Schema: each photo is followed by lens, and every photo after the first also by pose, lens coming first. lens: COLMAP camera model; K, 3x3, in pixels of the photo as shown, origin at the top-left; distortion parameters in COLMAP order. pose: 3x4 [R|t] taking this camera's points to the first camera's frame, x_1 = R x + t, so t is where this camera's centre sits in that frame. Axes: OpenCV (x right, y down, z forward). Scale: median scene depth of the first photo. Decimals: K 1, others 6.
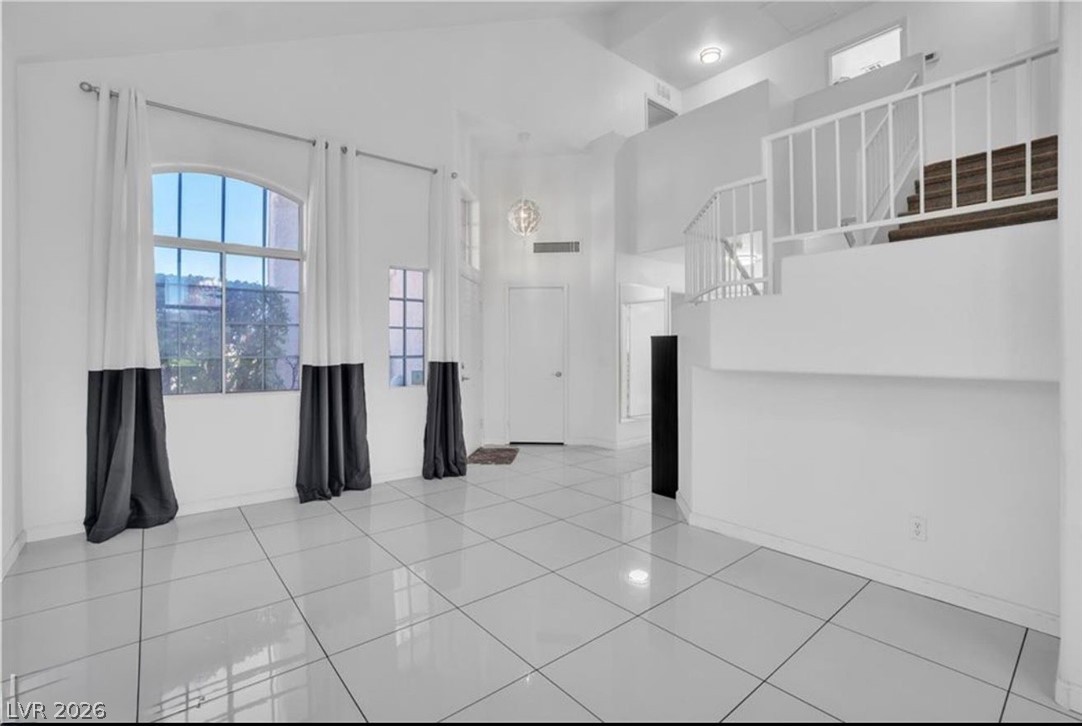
lens RADIAL K [[490.4, 0, 541.3], [0, 490.4, 354.5], [0, 0, 1]] dist [-0.052156, 0.023318]
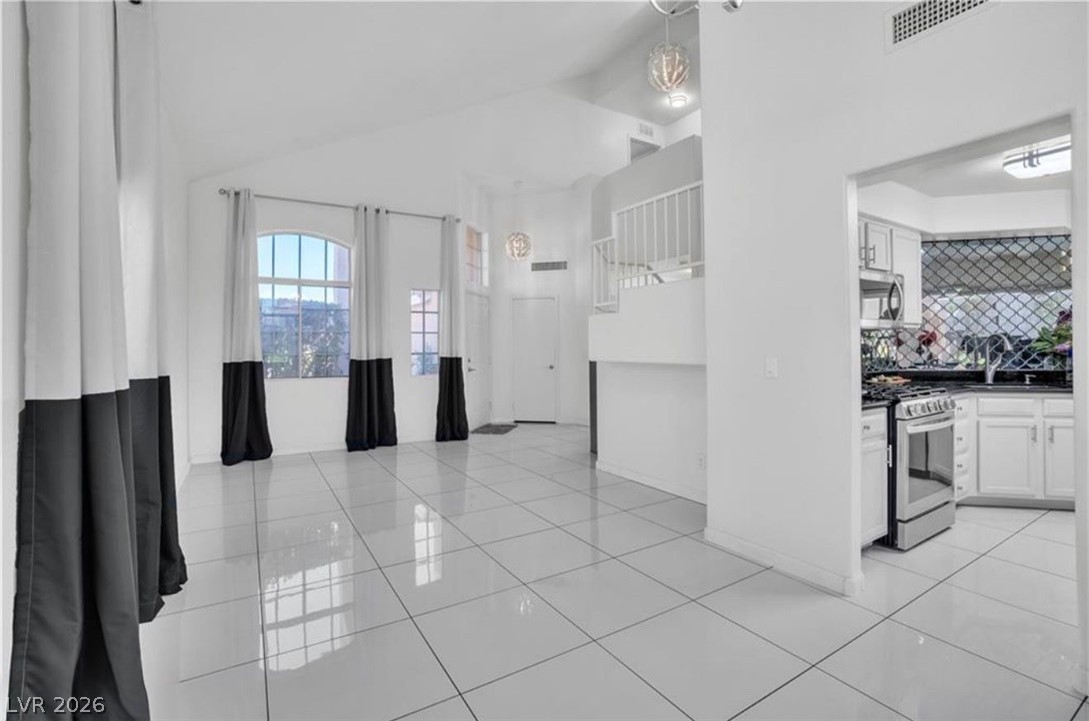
lens RADIAL K [[499.3, 0, 548.0], [0, 499.3, 348.5], [0, 0, 1]] dist [-0.047800, 0.019606]
pose [[0.990422, -0.005336, -0.137970, 0.276627], [0.004554, 0.999972, -0.005985, 0.000515], [0.137998, 0.005300, 0.990418, -0.366511]]
